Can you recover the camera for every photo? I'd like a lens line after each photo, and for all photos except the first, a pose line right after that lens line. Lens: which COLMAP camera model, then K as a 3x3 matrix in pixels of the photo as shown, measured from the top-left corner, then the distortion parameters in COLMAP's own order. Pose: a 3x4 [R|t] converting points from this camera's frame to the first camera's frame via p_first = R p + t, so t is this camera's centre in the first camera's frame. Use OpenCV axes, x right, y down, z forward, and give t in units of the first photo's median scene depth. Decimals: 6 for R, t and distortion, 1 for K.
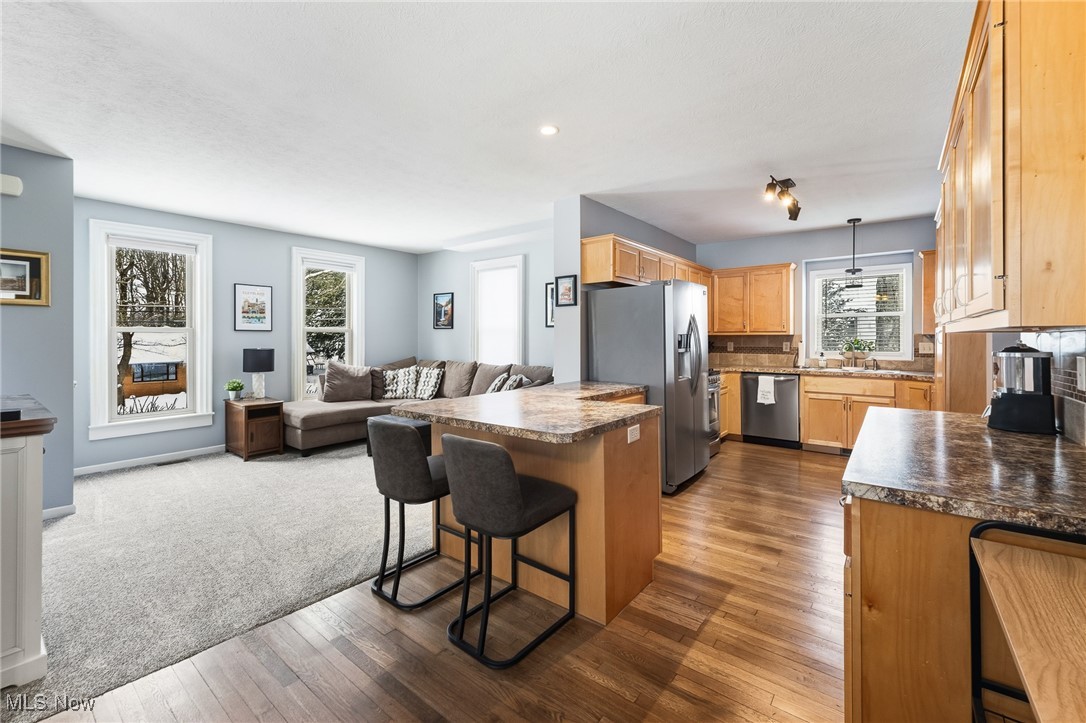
lens RADIAL K [[451.8, 0, 543.9], [0, 451.8, 338.2], [0, 0, 1]] dist [0.000447, -0.000917]
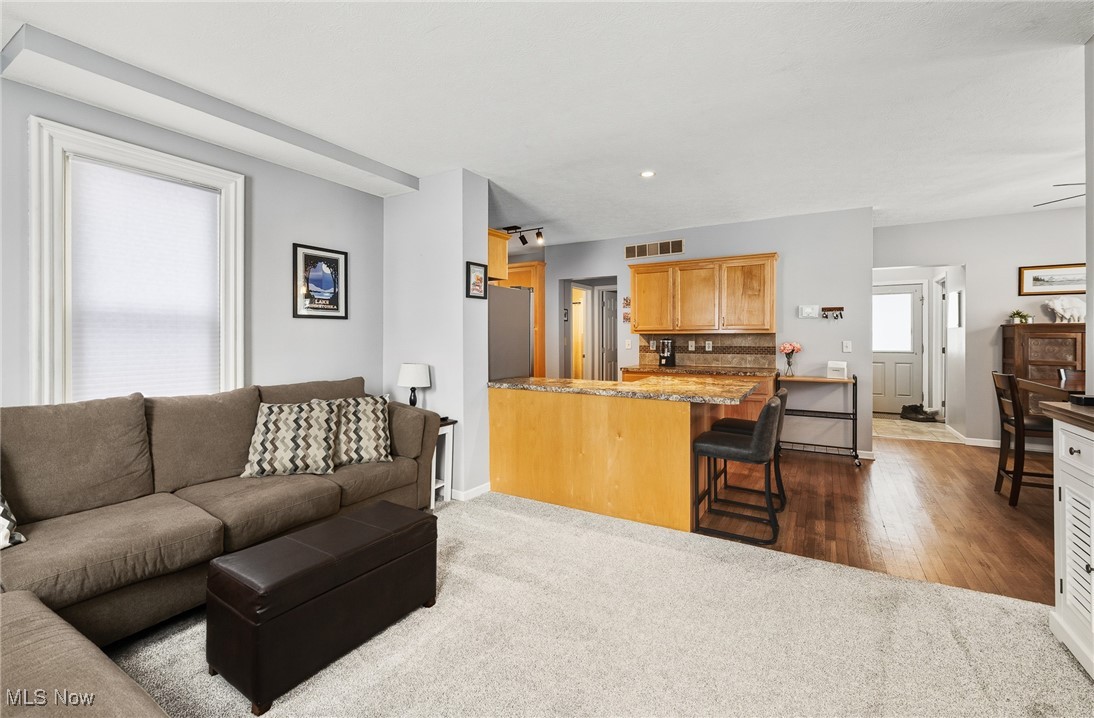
lens RADIAL K [[444.8, 0, 563.9], [0, 444.8, 341.1], [0, 0, 1]] dist [-0.003985, -0.000087]
pose [[-0.132987, -0.011196, 0.991054, -0.737952], [0.000871, 0.999934, 0.011413, 0.000881], [-0.991117, 0.002381, -0.132969, 0.856626]]
